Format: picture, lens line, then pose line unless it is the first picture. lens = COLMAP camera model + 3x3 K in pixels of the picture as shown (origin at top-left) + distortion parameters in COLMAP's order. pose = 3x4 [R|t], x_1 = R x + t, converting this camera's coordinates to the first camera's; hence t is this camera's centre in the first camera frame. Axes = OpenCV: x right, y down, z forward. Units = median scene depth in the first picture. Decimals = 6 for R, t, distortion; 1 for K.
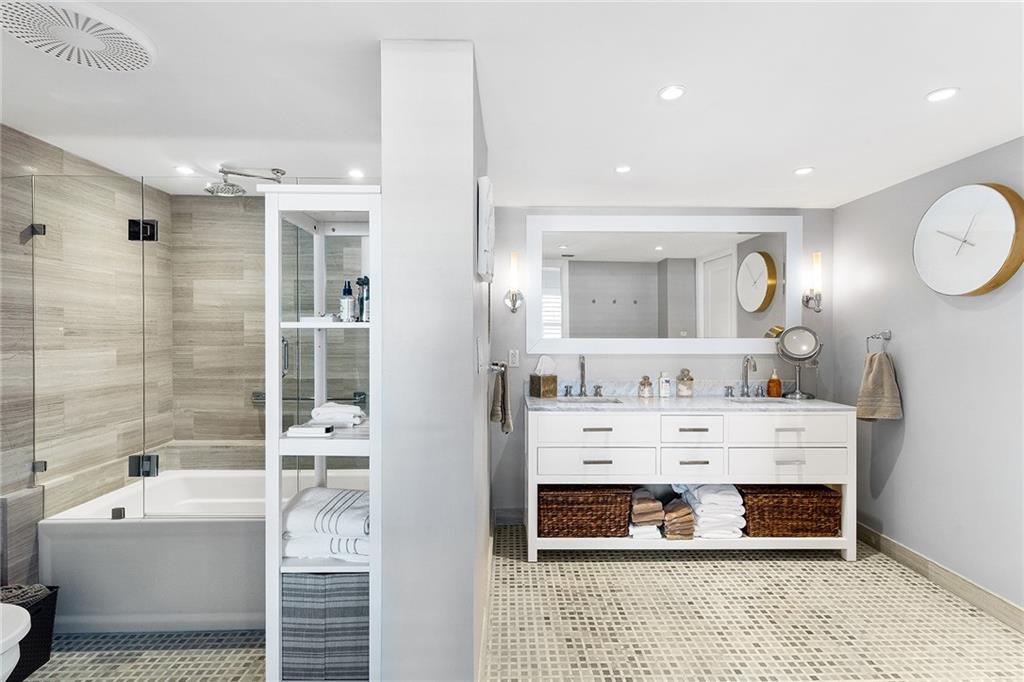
lens RADIAL K [[481.3, 0, 513.6], [0, 481.3, 339.3], [0, 0, 1]] dist [0.013011, -0.002613]
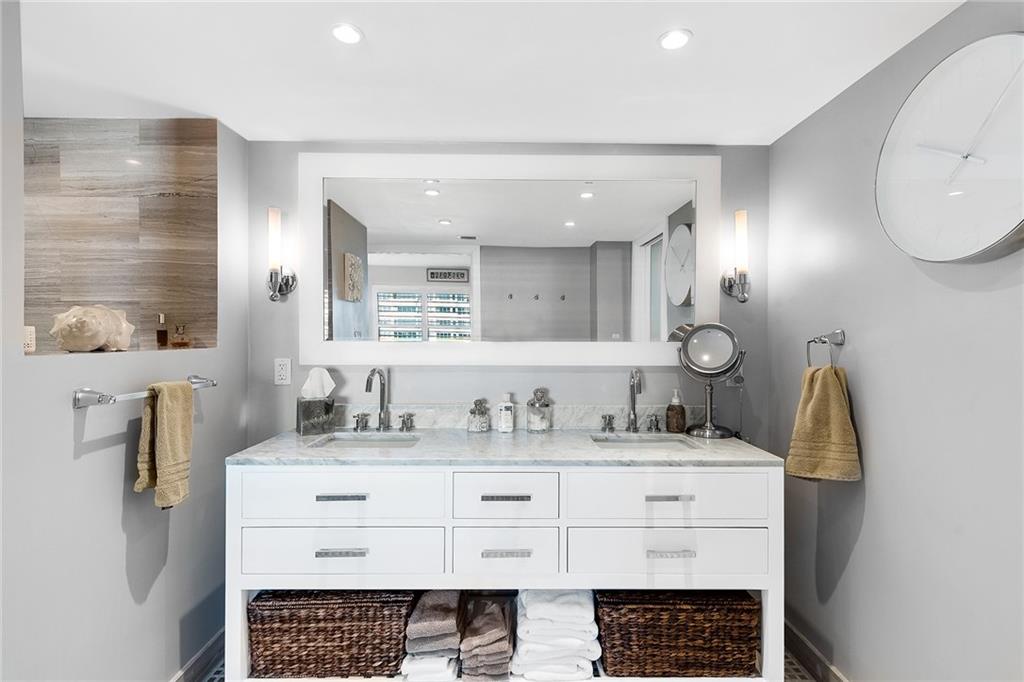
lens RADIAL K [[481.3, 0, 511.5], [0, 481.3, 340.1], [0, 0, 1]] dist [0.013011, -0.002613]
pose [[0.999967, 0.001440, -0.007953, 0.374915], [-0.001472, 0.999991, -0.004005, -0.002731], [0.007947, 0.004016, 0.999960, 0.401080]]
